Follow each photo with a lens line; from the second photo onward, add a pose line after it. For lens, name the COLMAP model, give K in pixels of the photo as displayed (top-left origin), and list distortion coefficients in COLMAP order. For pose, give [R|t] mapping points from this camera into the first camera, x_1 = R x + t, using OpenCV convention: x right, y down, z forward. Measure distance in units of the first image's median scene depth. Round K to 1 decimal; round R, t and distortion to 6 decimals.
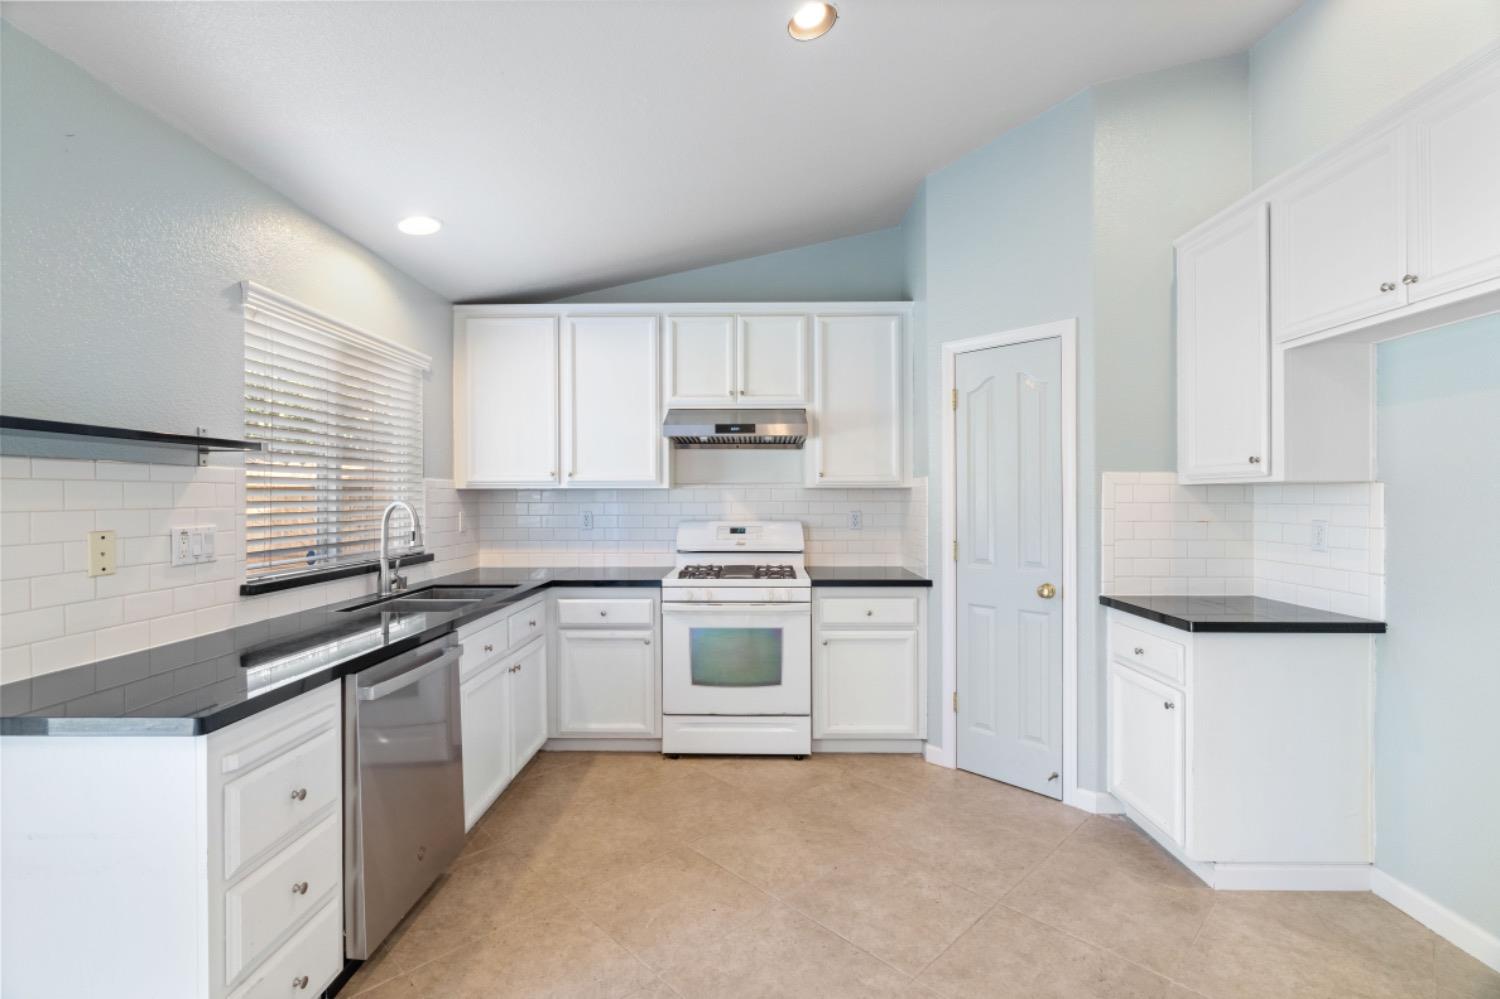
lens RADIAL K [[676.6, 0, 743.9], [0, 676.6, 502.2], [0, 0, 1]] dist [-0.008890, 0.003605]
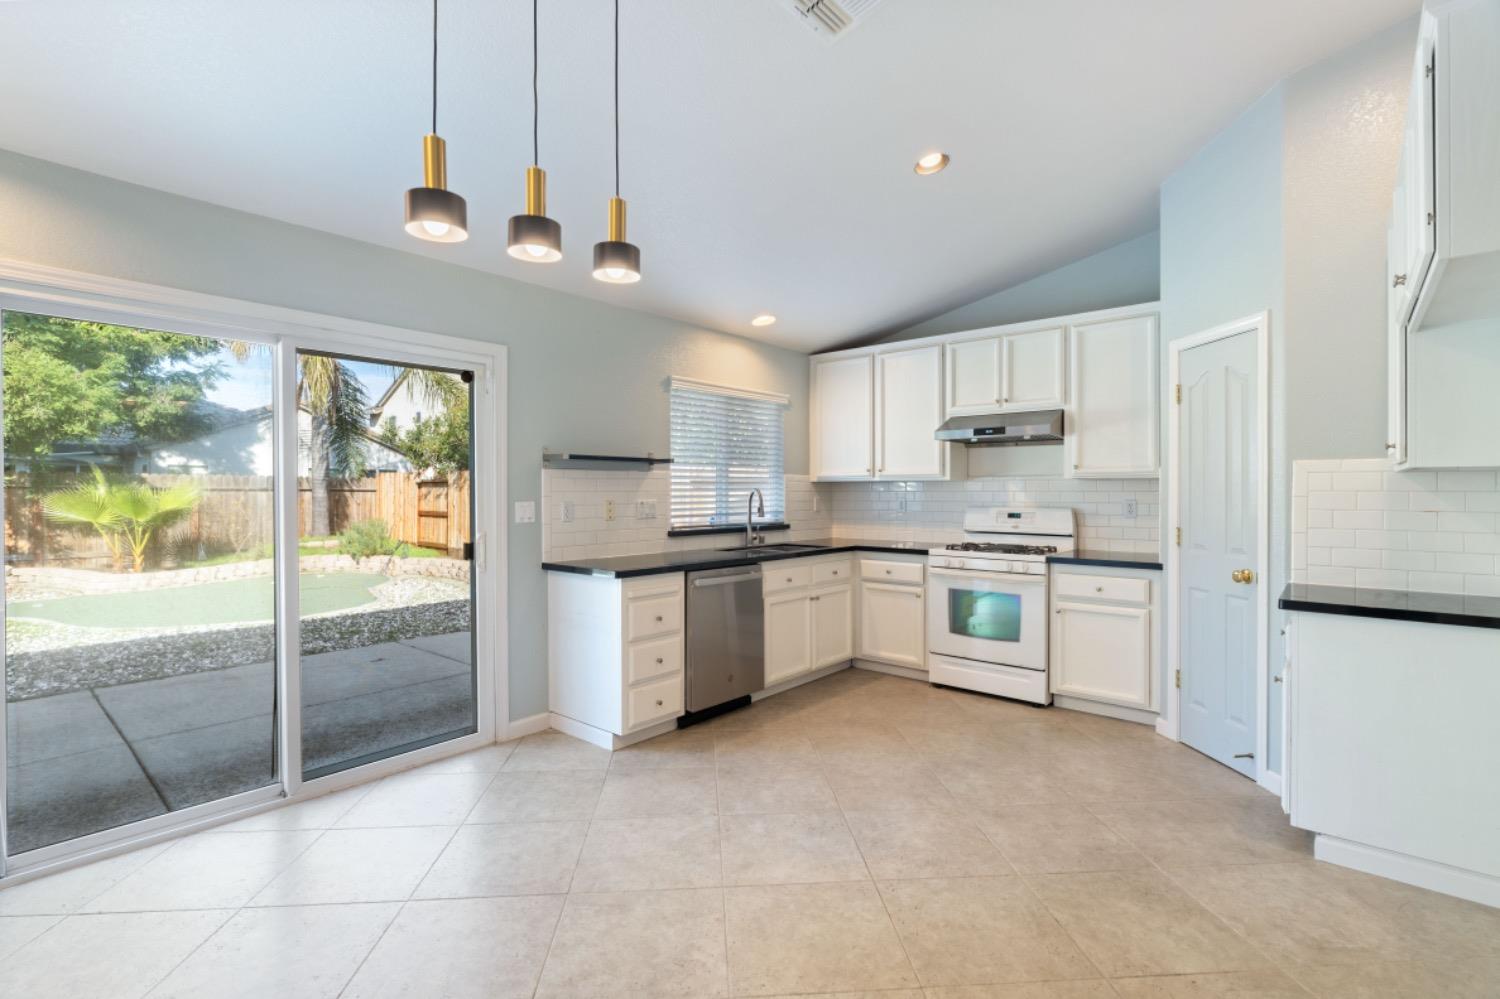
lens RADIAL K [[676.6, 0, 744.0], [0, 676.6, 503.4], [0, 0, 1]] dist [-0.008890, 0.003605]
pose [[0.768635, 0.013186, -0.639552, 0.461326], [-0.006307, 0.999895, 0.013036, 0.010049], [0.639657, -0.005987, 0.768637, -0.252580]]
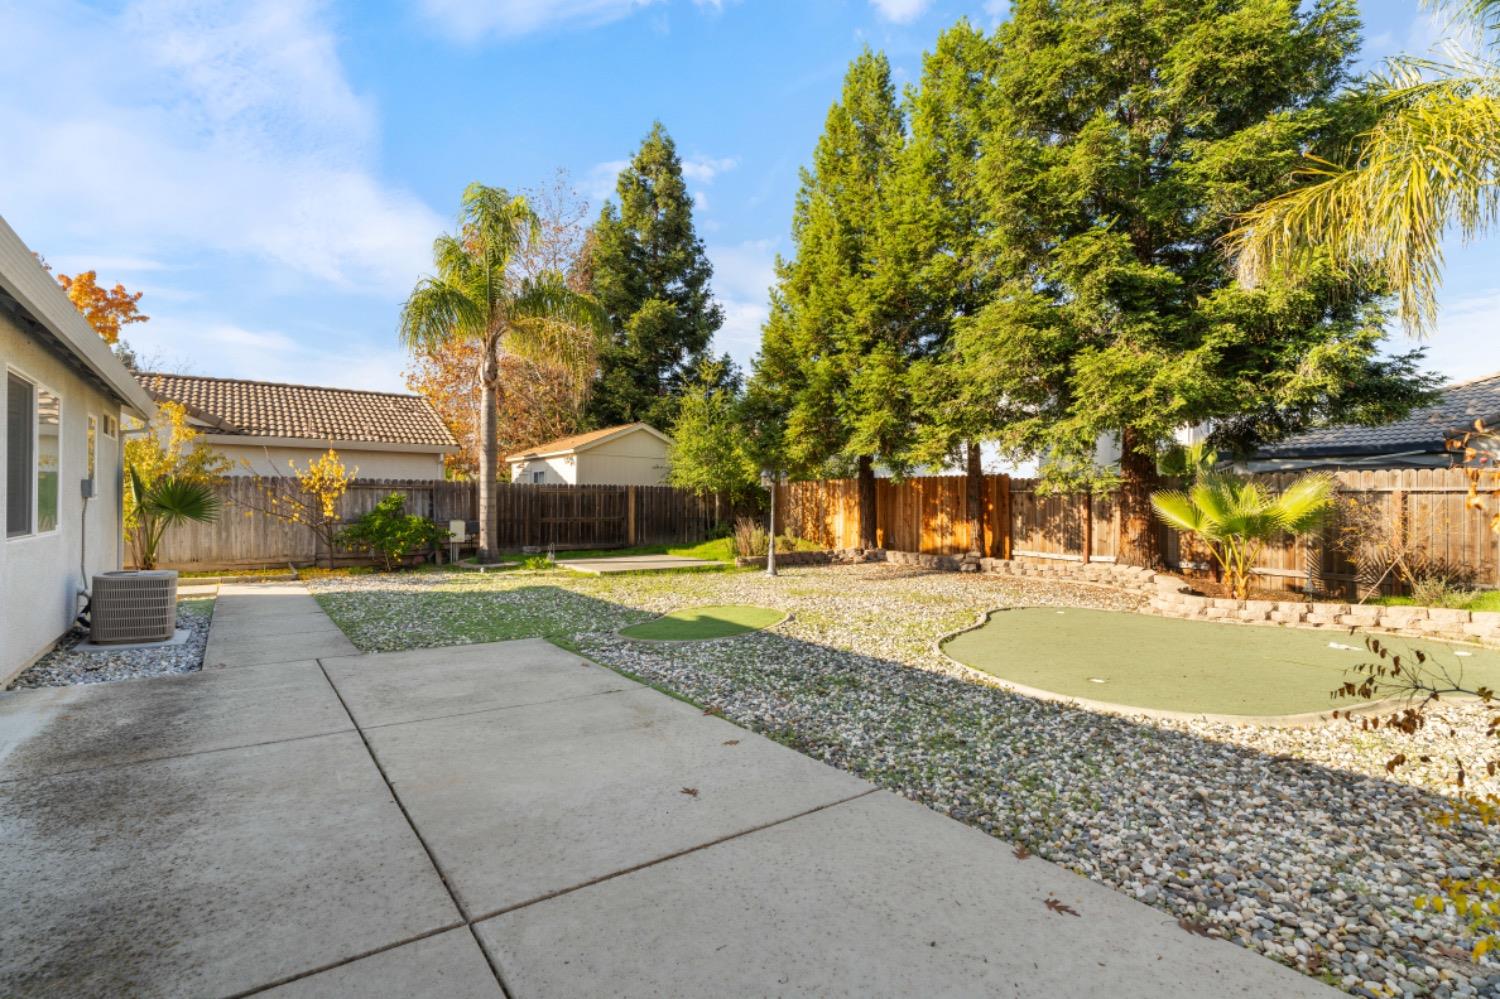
lens RADIAL K [[676.6, 0, 746.3], [0, 676.6, 500.0], [0, 0, 1]] dist [-0.008890, 0.003605]
pose [[-0.783085, -0.002760, -0.621909, -0.765991], [-0.004840, 0.999987, 0.001656, 0.044819], [0.621896, 0.004307, -0.783088, 1.123238]]
